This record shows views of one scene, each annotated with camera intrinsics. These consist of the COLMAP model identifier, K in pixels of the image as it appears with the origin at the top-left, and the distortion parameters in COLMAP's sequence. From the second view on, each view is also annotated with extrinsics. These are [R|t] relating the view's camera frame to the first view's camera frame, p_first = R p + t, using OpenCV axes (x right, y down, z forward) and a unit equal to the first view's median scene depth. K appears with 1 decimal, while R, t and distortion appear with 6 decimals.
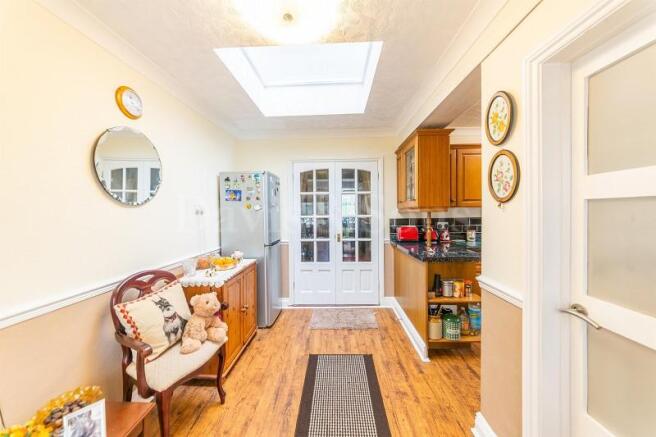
lens RADIAL K [[228.9, 0, 328.7], [0, 228.9, 213.3], [0, 0, 1]] dist [-0.002317, -0.000186]
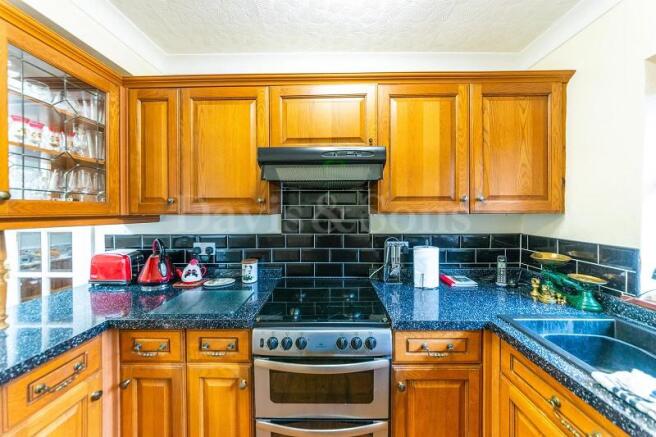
lens RADIAL K [[228.9, 0, 328.7], [0, 228.9, 213.3], [0, 0, 1]] dist [-0.002317, -0.000186]
pose [[0.999781, 0.007810, 0.019421, 1.662266], [-0.007786, 0.999969, -0.001325, -0.062410], [-0.019431, 0.001173, 0.999811, 1.048498]]
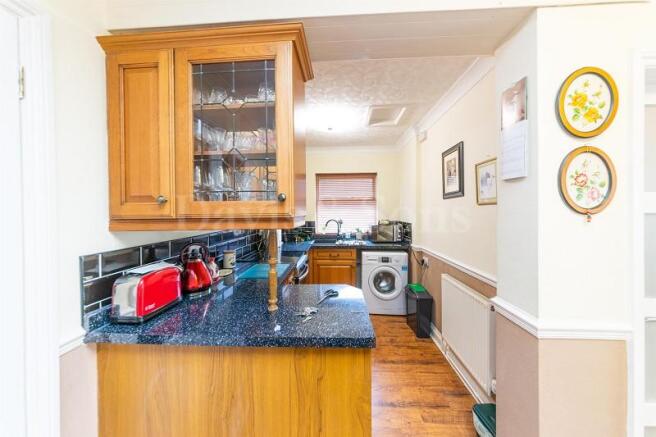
lens RADIAL K [[229.8, 0, 326.1], [0, 229.8, 213.7], [0, 0, 1]] dist [0.000225, 0.000068]
pose [[0.025153, -0.001747, 0.999682, -0.027716], [0.018132, 0.999835, 0.001291, -0.054230], [-0.999519, 0.018094, 0.025180, 1.503065]]
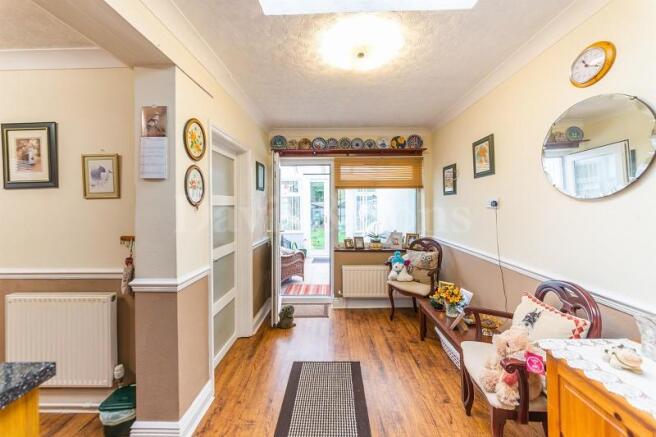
lens RADIAL K [[234.1, 0, 327.7], [0, 234.1, 204.7], [0, 0, 1]] dist [-0.005801, 0.000107]
pose [[-0.999754, 0.021111, -0.006810, 0.022580], [0.021048, 0.999736, 0.009234, -0.041205], [0.007003, 0.009088, -0.999934, 1.878721]]
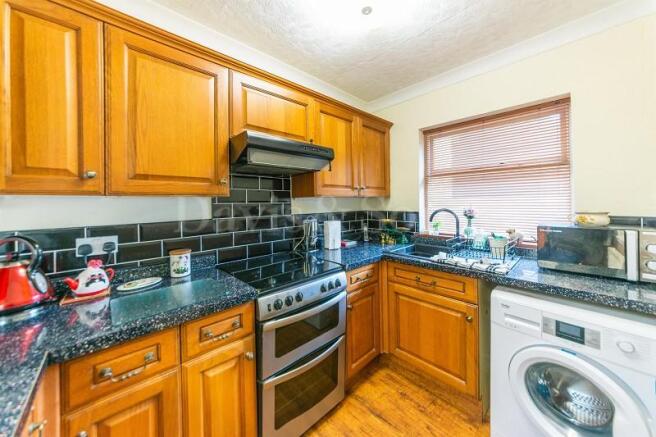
lens RADIAL K [[233.8, 0, 328.0], [0, 233.8, 201.2], [0, 0, 1]] dist [0.000006, -0.000028]
pose [[0.703944, 0.004649, 0.710240, 1.067292], [0.014359, 0.999681, -0.020775, -0.013174], [-0.710110, 0.024823, 0.703653, 1.035899]]
